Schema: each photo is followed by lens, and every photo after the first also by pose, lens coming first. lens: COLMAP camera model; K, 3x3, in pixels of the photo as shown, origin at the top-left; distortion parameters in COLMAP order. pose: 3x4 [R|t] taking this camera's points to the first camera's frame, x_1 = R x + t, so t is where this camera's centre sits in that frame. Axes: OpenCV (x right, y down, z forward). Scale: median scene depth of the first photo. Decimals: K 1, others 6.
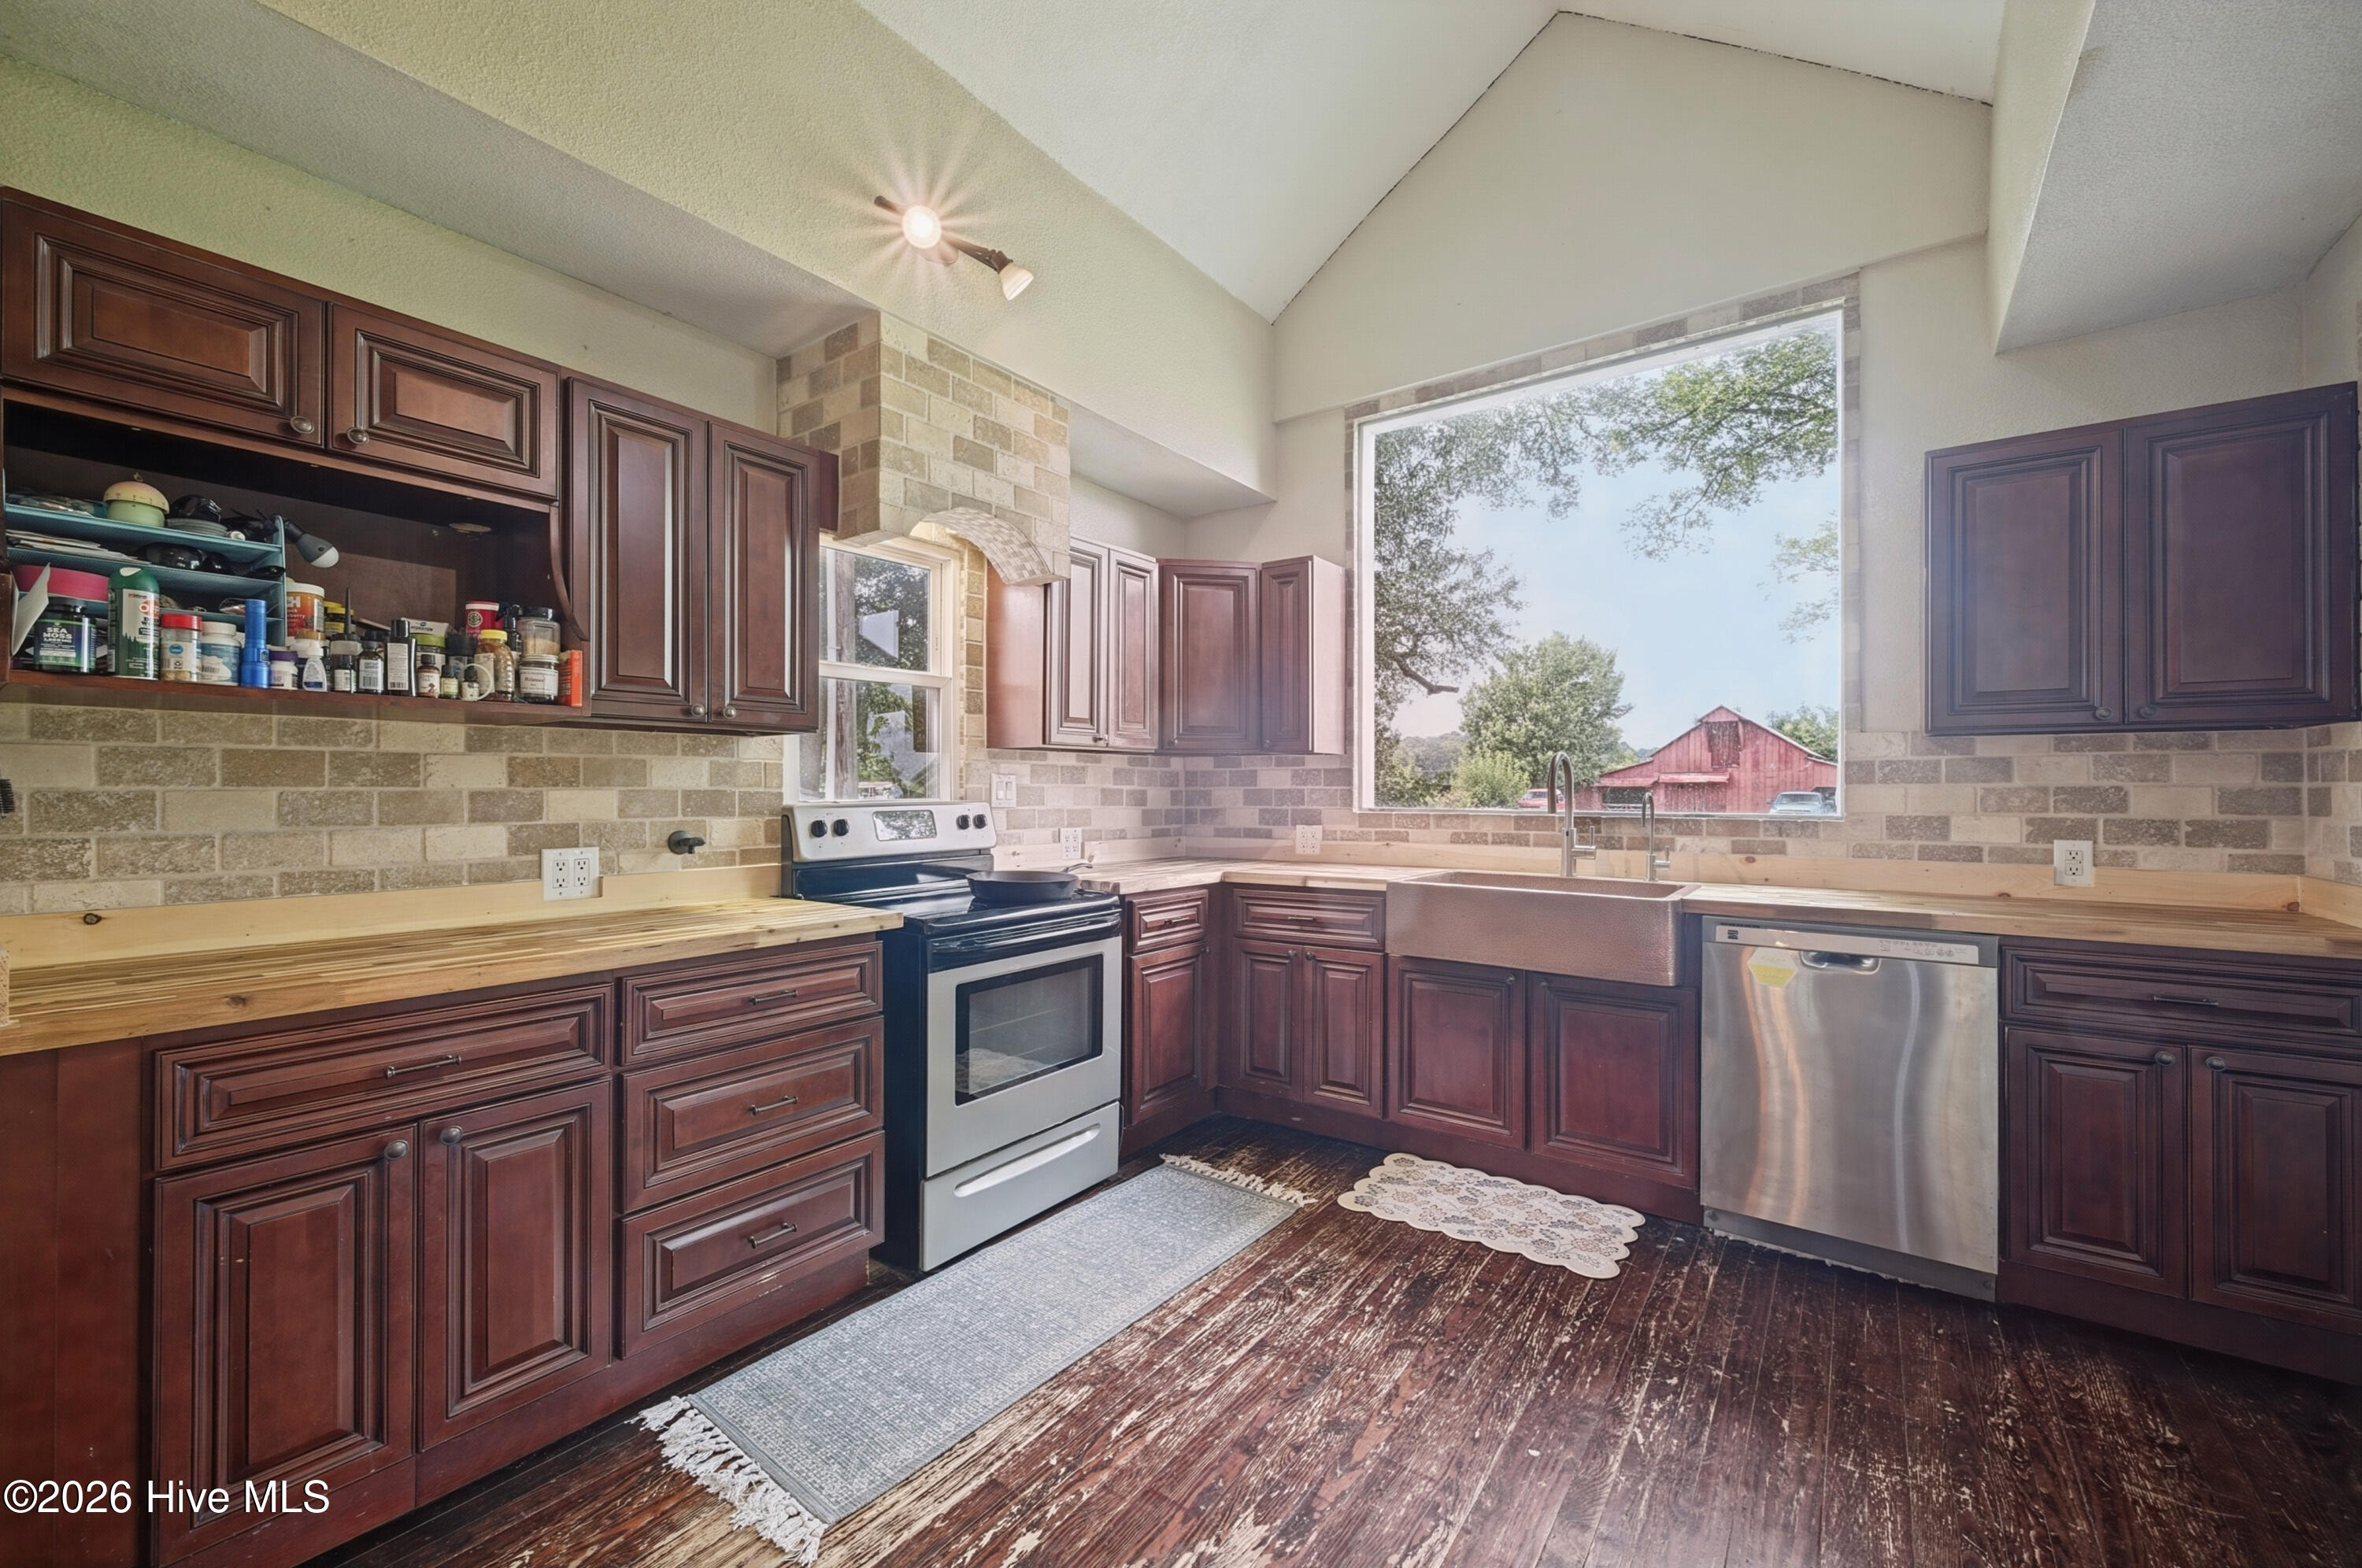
lens RADIAL K [[937.7, 0, 1188.8], [0, 937.7, 786.1], [0, 0, 1]] dist [-0.001097, 0.006542]
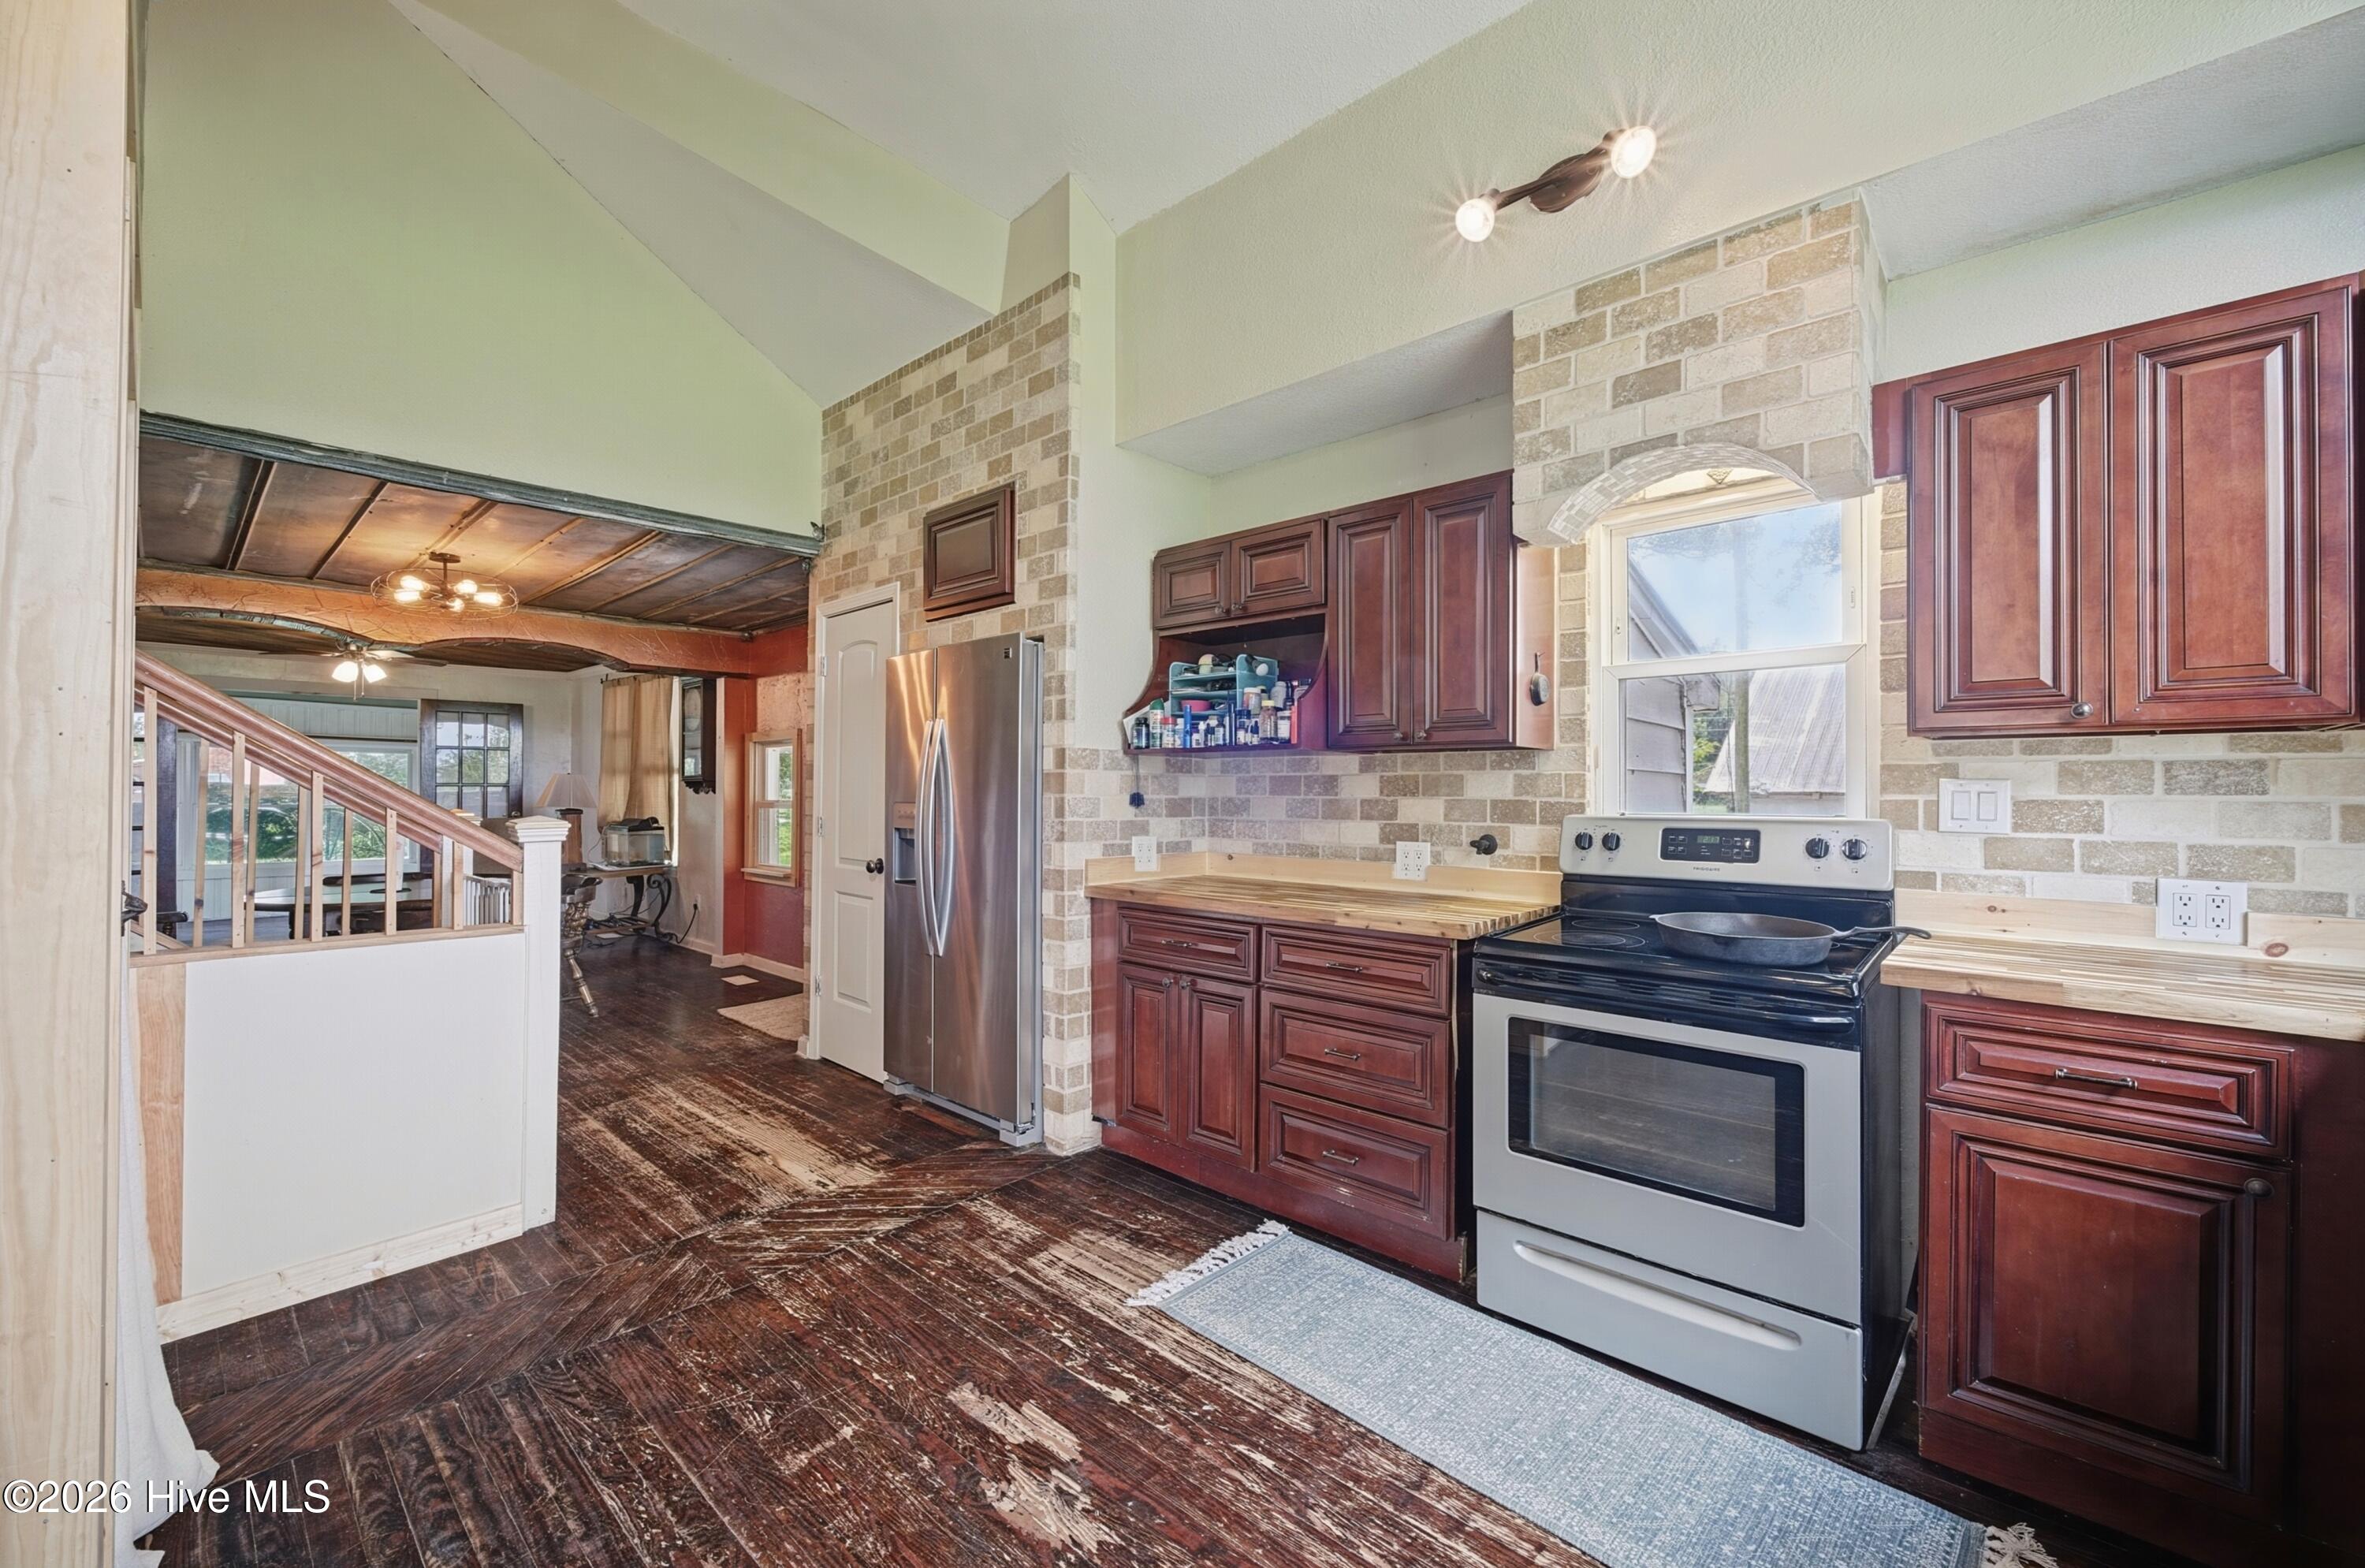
lens RADIAL K [[942.5, 0, 1187.5], [0, 942.5, 787.4], [0, 0, 1]] dist [-0.000545, 0.000018]
pose [[-0.115537, -0.005767, -0.993286, 0.714896], [-0.001699, 0.999983, -0.005608, -0.004019], [0.993302, 0.001040, -0.115545, 0.818581]]
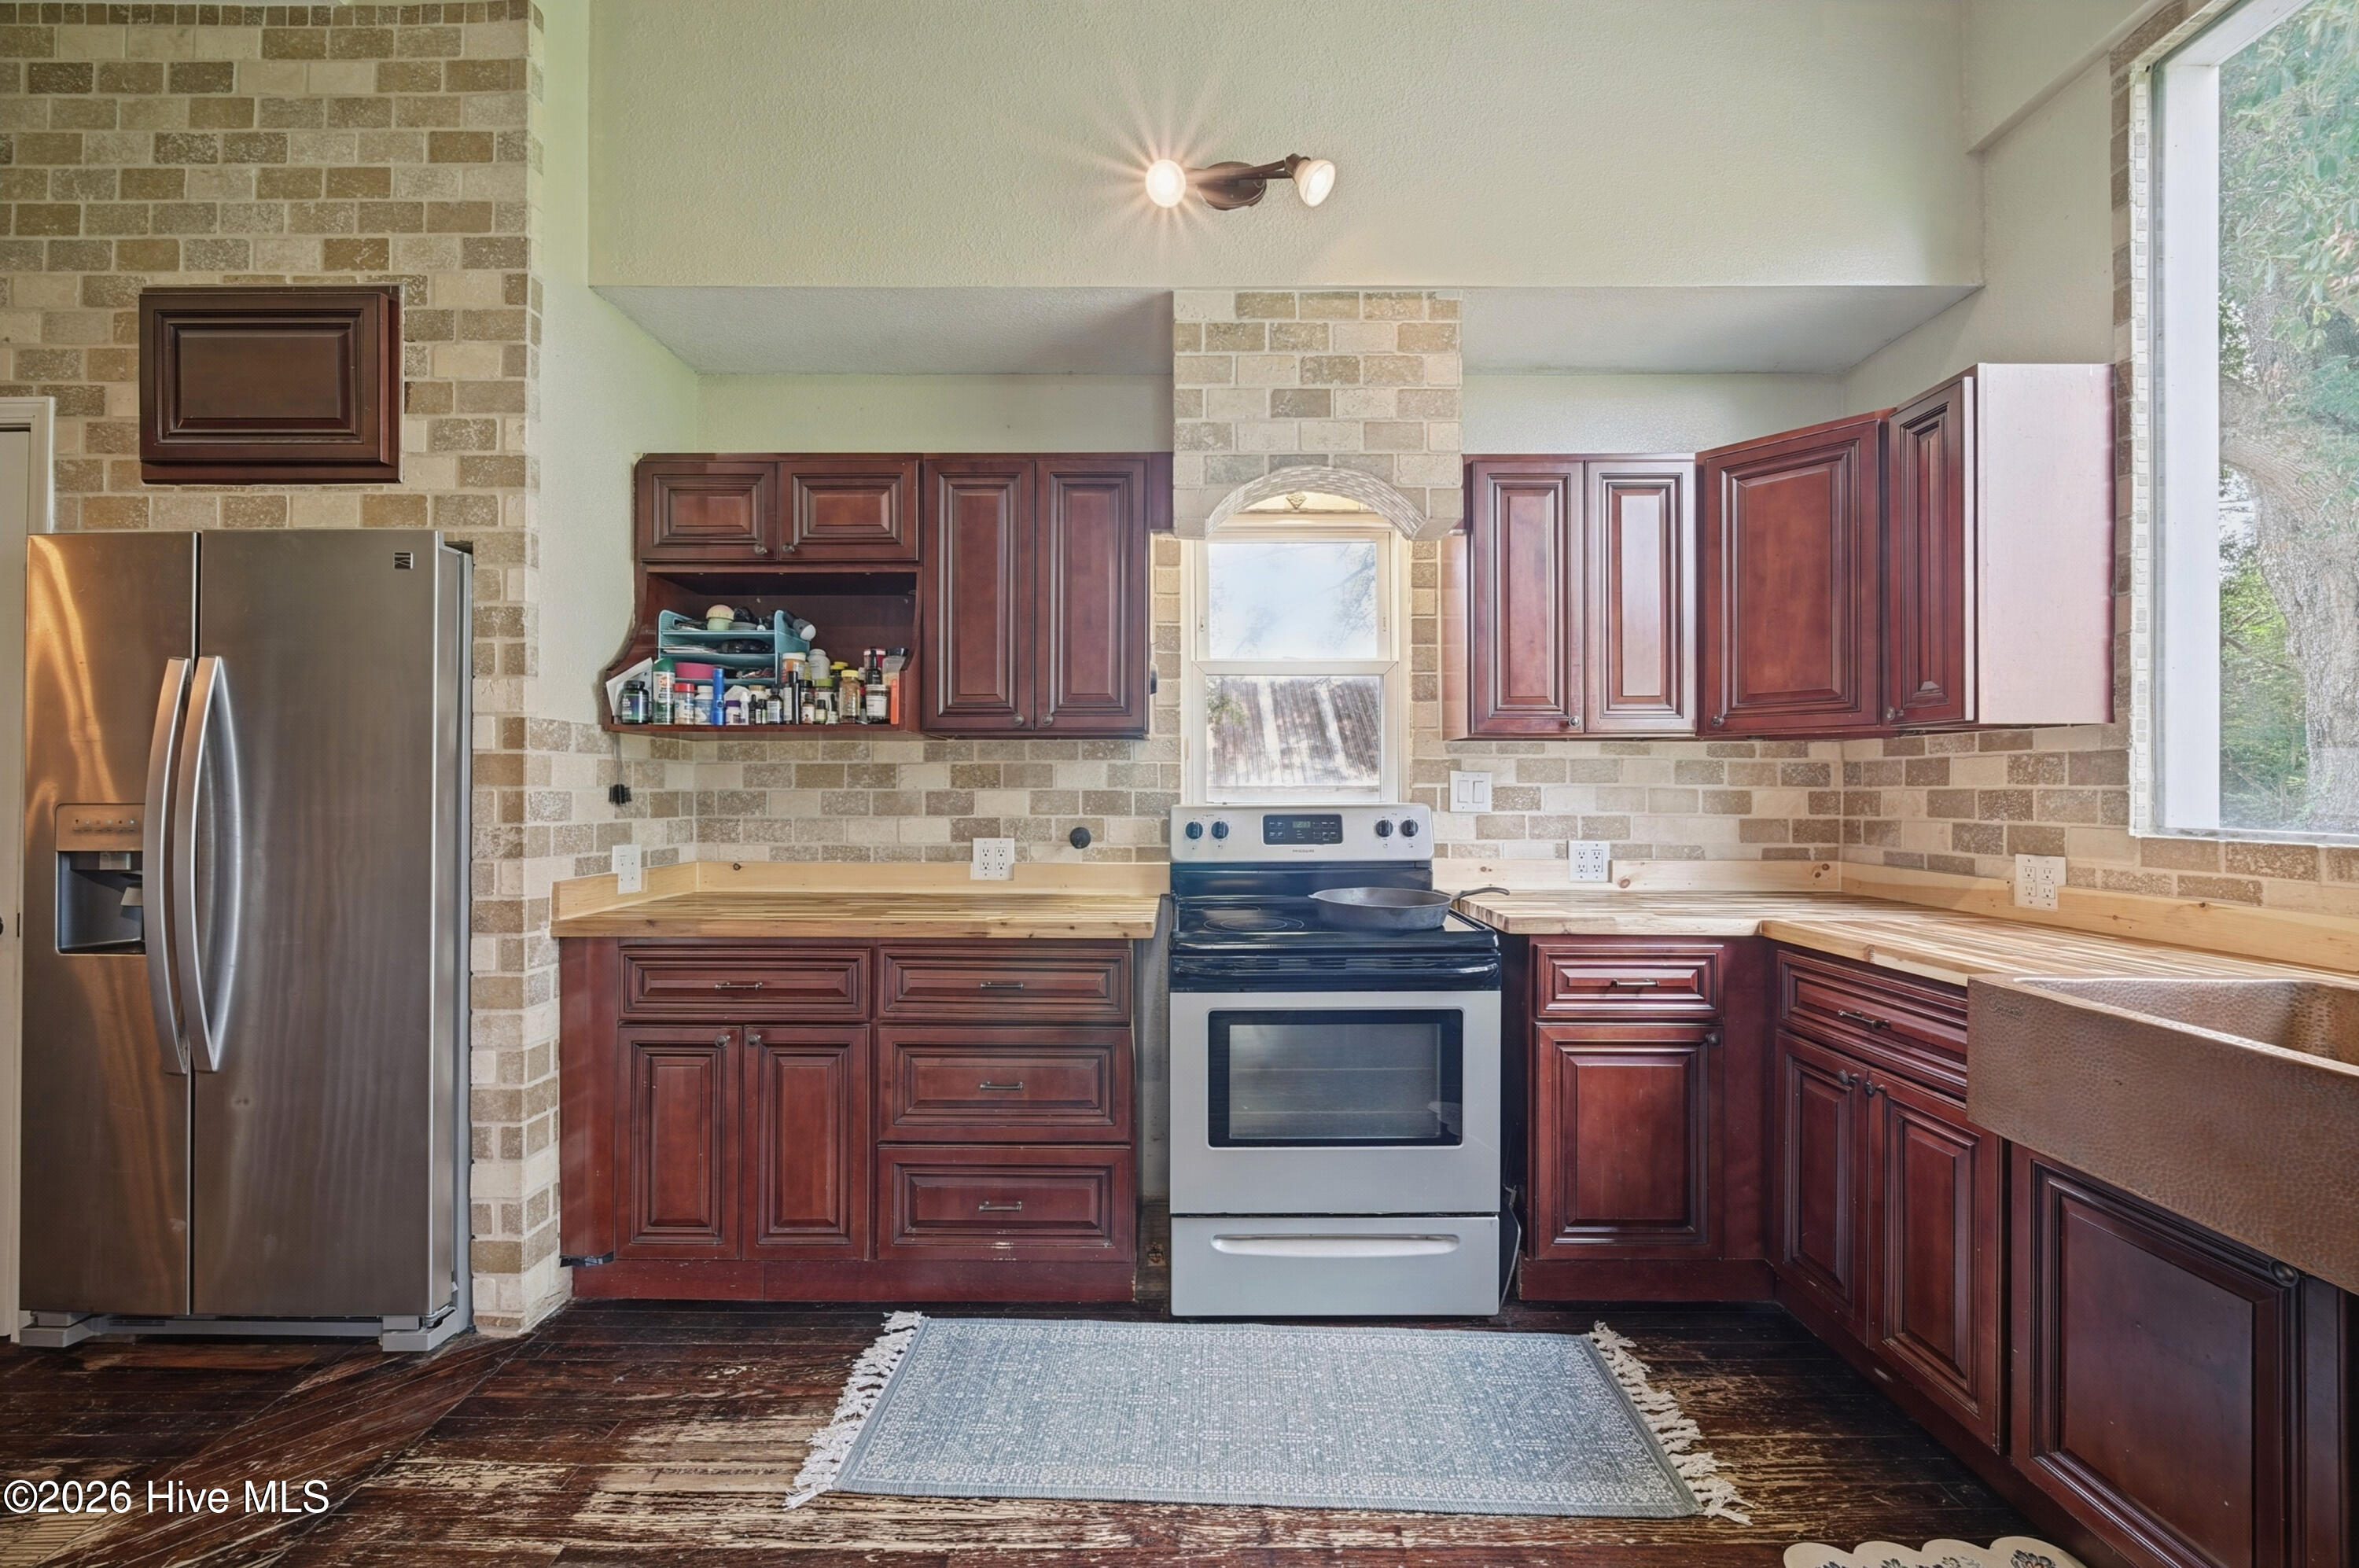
lens RADIAL K [[938.0, 0, 1182.2], [0, 938.0, 781.7], [0, 0, 1]] dist [-0.001757, -0.000263]
pose [[0.583814, -0.005465, -0.811869, 0.474895], [0.003095, 0.999985, -0.004505, -0.001138], [0.811881, 0.000117, 0.583822, 0.474045]]
